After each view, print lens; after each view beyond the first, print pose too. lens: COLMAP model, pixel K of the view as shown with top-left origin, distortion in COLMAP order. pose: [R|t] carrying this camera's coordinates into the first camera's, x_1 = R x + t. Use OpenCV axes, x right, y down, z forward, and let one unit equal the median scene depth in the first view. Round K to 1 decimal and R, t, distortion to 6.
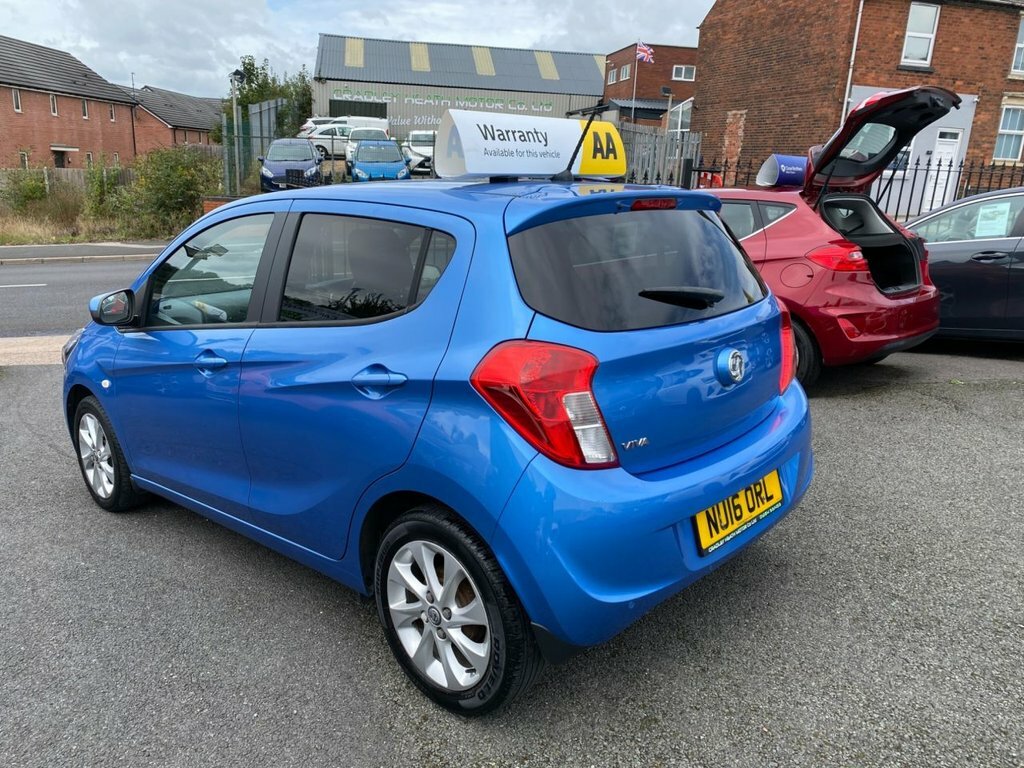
lens RADIAL K [[808.0, 0, 504.7], [0, 808.0, 382.0], [0, 0, 1]] dist [0.005401, 0.015378]
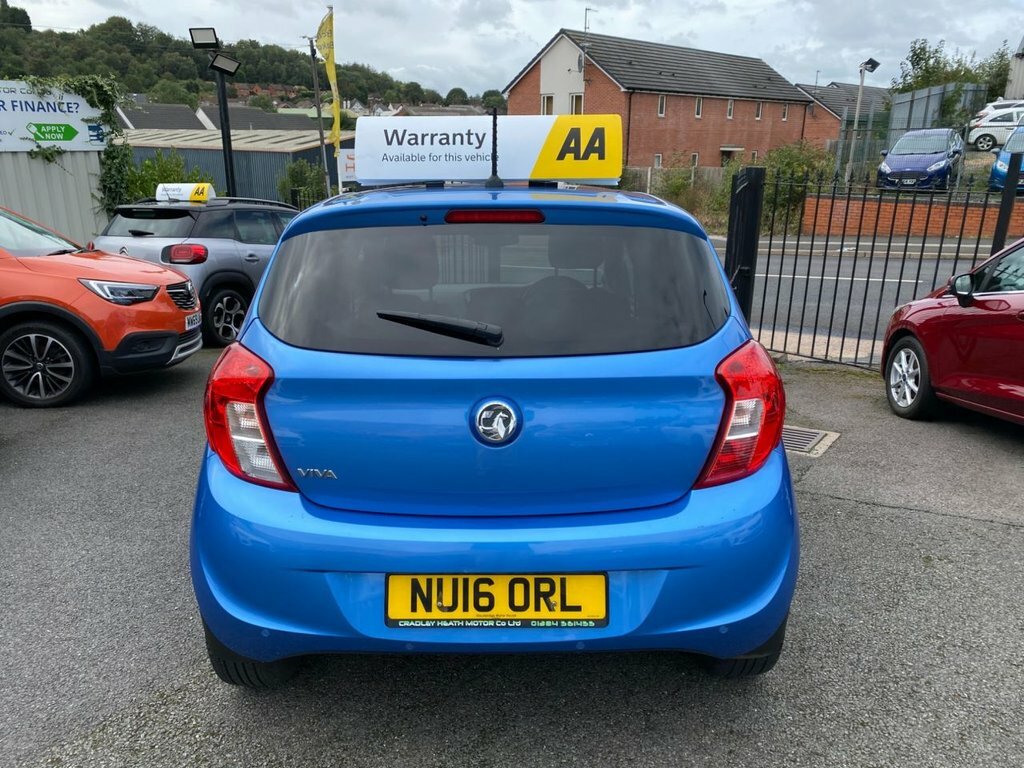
lens RADIAL K [[808.0, 0, 504.7], [0, 808.0, 382.0], [0, 0, 1]] dist [0.005401, 0.015378]
pose [[0.681325, 0.174807, -0.710802, 0.703321], [-0.170619, 0.982243, 0.078019, -0.100433], [0.711819, 0.068120, 0.699052, 0.369156]]
